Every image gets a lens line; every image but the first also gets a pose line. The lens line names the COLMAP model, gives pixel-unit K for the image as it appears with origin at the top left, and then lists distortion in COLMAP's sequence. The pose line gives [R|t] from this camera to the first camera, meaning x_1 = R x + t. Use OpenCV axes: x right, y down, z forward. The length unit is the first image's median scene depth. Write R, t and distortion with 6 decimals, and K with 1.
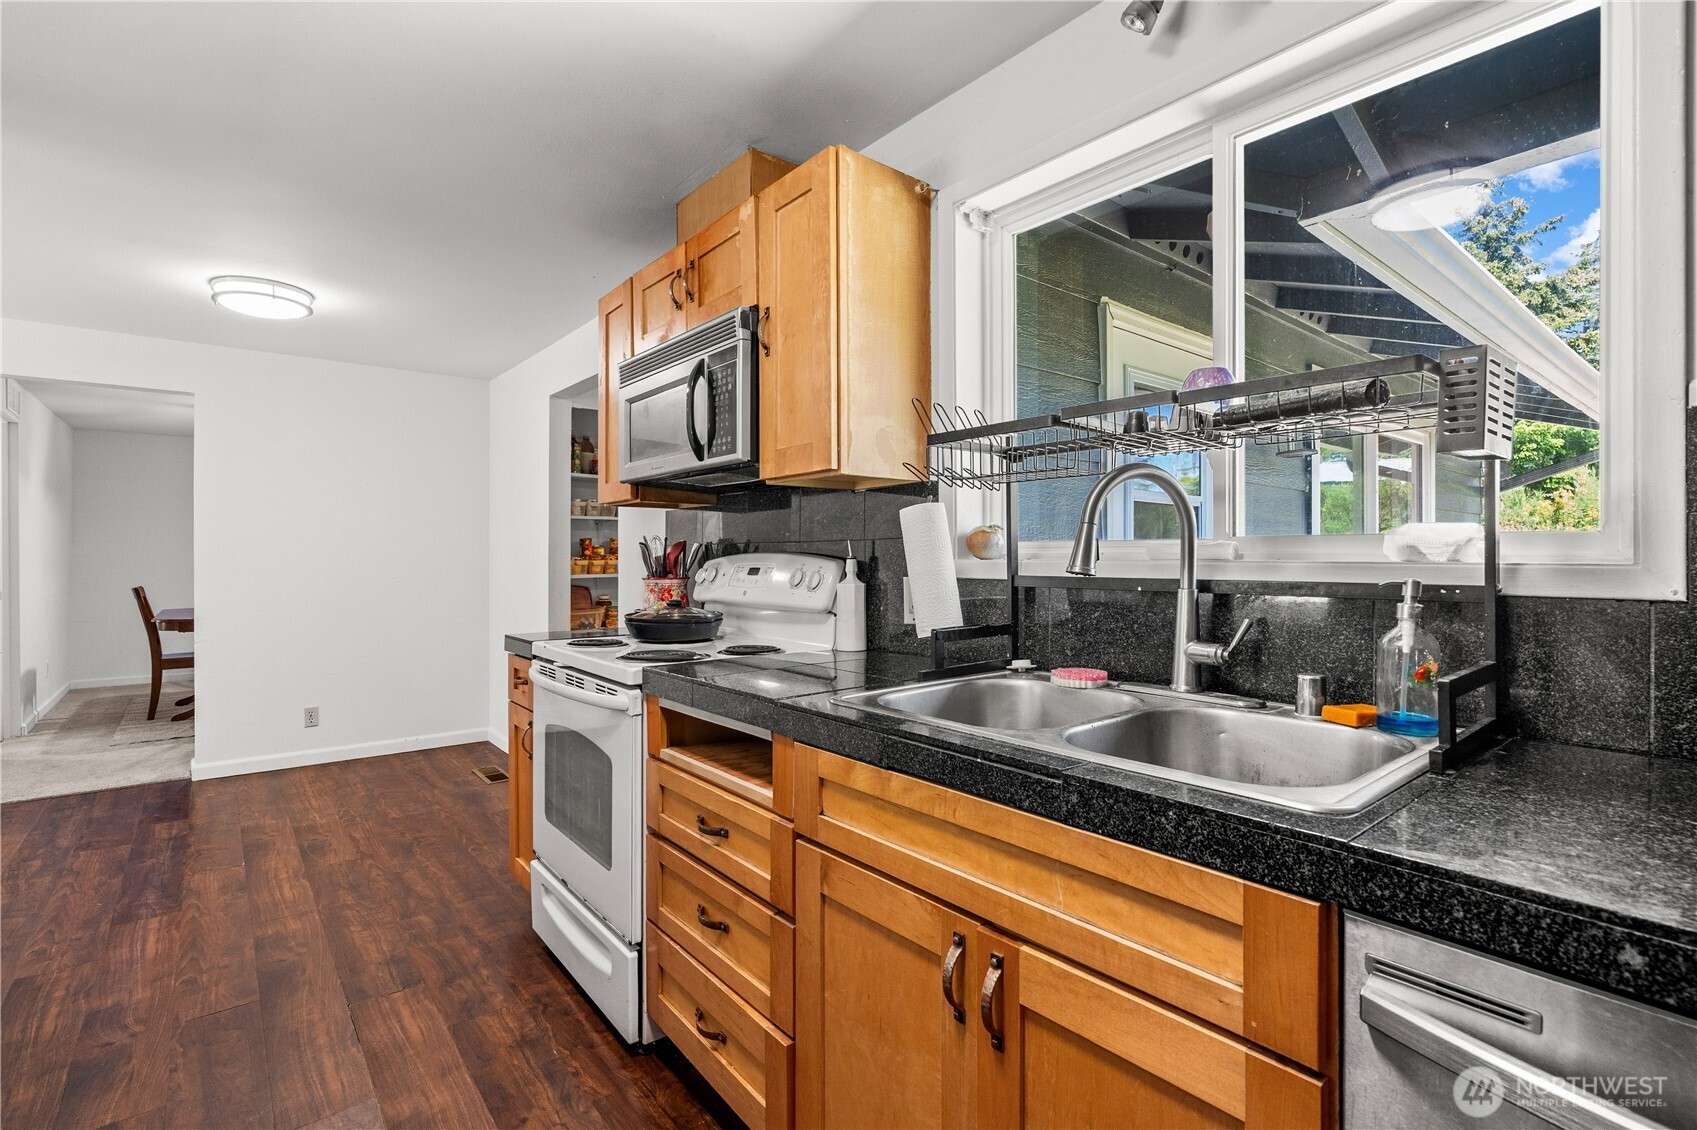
lens RADIAL K [[779.3, 0, 849.3], [0, 779.3, 563.1], [0, 0, 1]] dist [0.002069, 0.001398]
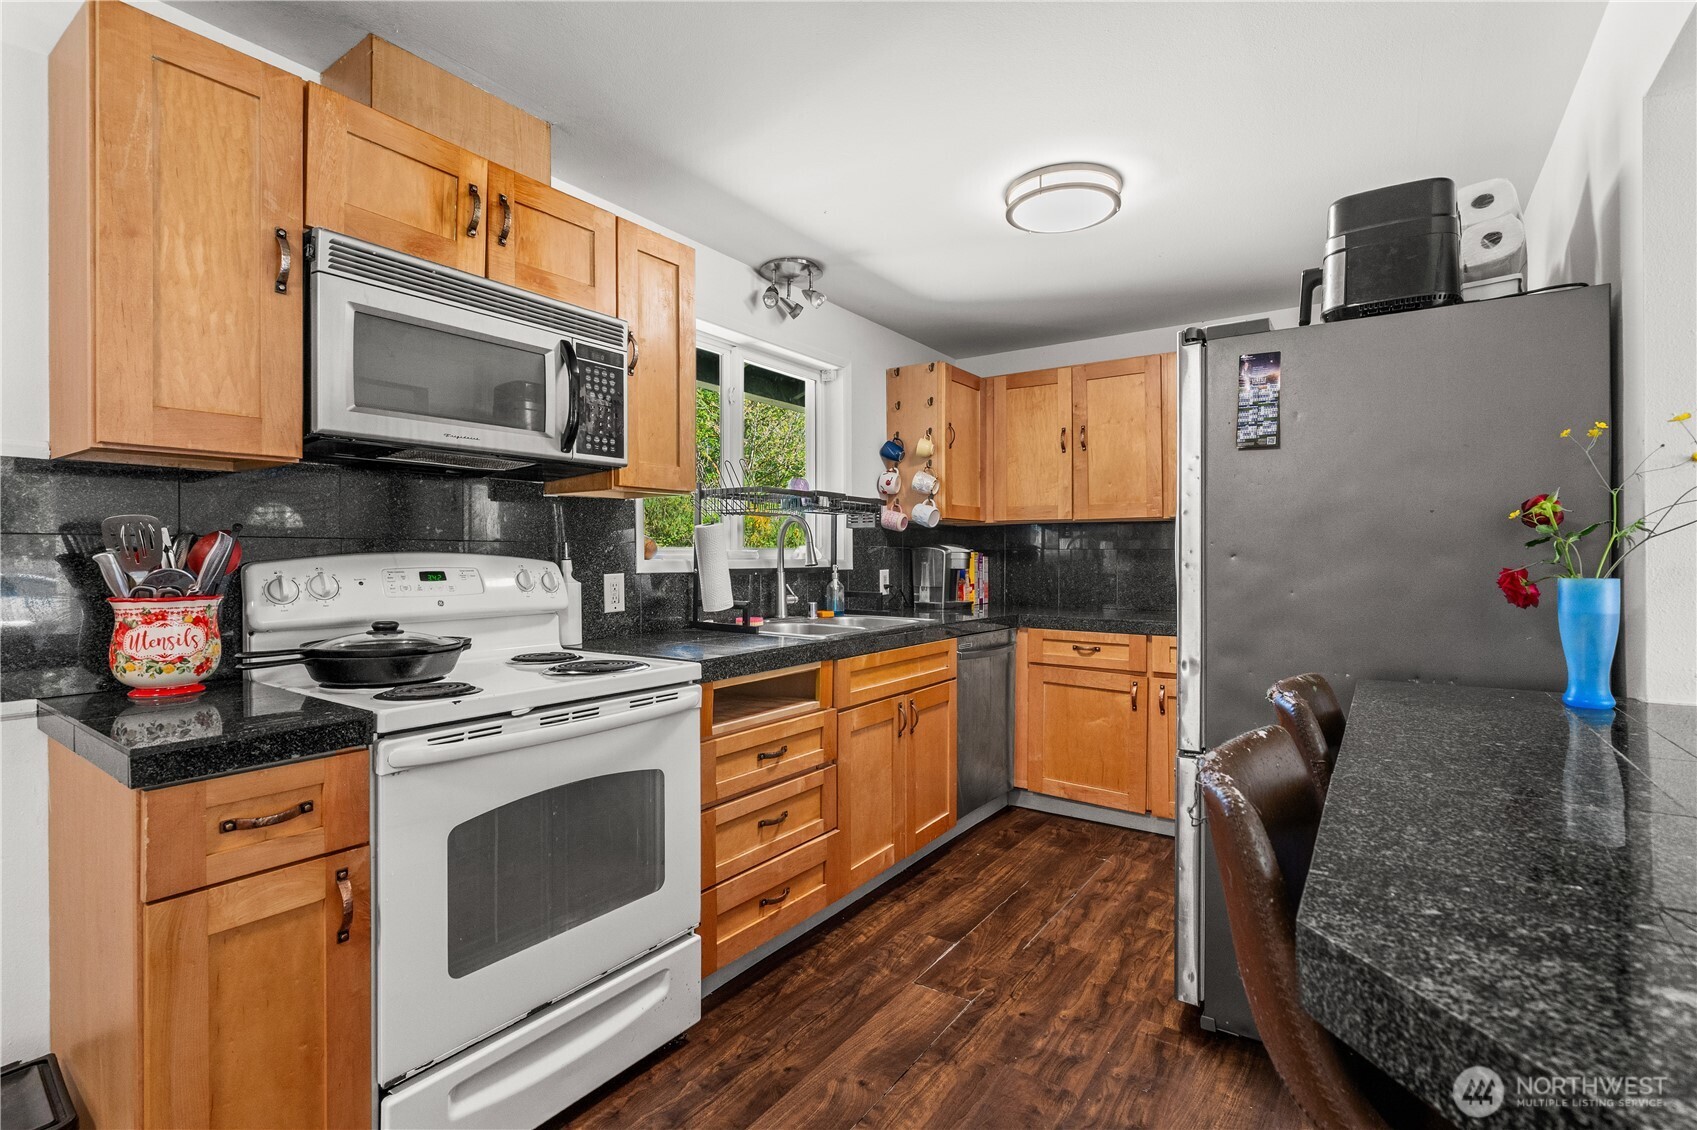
lens RADIAL K [[779.3, 0, 846.7], [0, 779.3, 558.2], [0, 0, 1]] dist [0.002069, 0.001398]
pose [[-0.270225, 0.001168, 0.962797, -1.411731], [0.010144, 0.999947, 0.001635, -0.006691], [-0.962744, 0.010209, -0.270222, 1.140317]]
